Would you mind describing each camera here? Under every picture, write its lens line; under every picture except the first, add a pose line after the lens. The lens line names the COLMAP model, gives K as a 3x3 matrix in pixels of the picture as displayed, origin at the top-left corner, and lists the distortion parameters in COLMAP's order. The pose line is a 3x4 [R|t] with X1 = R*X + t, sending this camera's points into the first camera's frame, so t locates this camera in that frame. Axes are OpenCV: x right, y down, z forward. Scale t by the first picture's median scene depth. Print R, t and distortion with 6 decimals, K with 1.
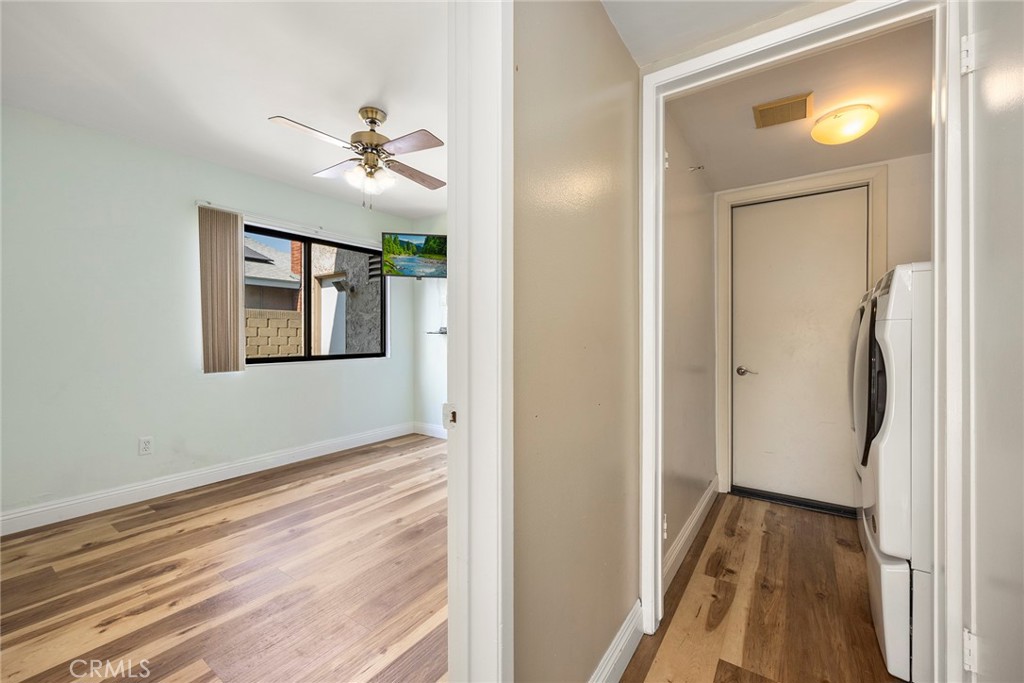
lens RADIAL K [[406.2, 0, 507.5], [0, 406.2, 338.2], [0, 0, 1]] dist [-0.000122, 0.000477]
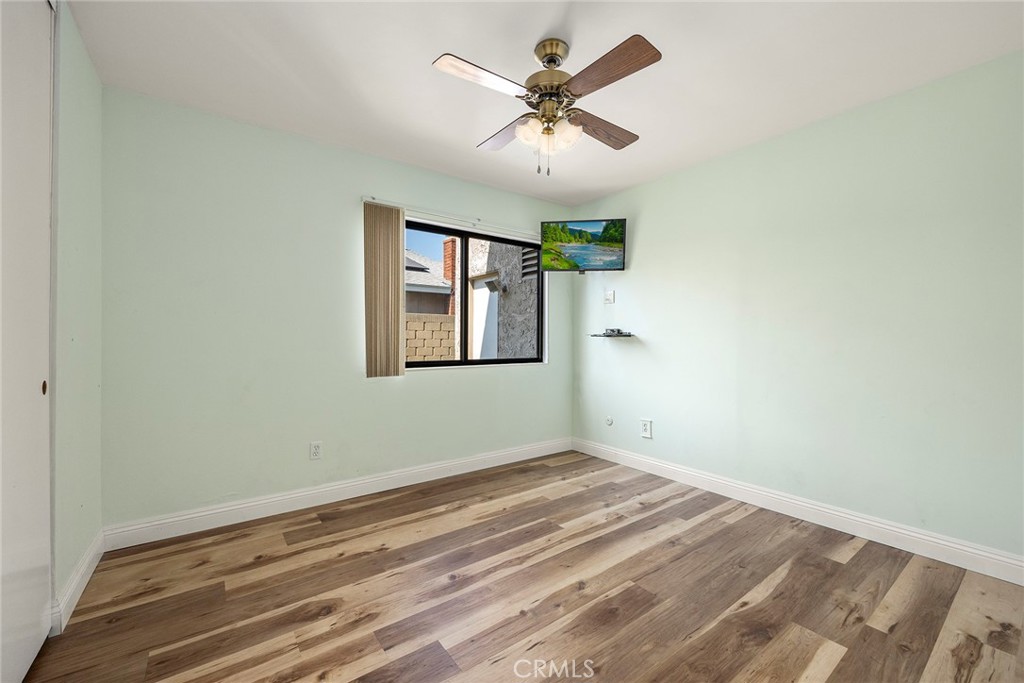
lens RADIAL K [[406.2, 0, 514.1], [0, 406.2, 340.0], [0, 0, 1]] dist [-0.000122, 0.000477]
pose [[0.951345, 0.006291, -0.308063, -0.128580], [-0.007478, 0.999968, -0.002673, -0.000804], [0.308037, 0.004847, 0.951362, 0.202135]]
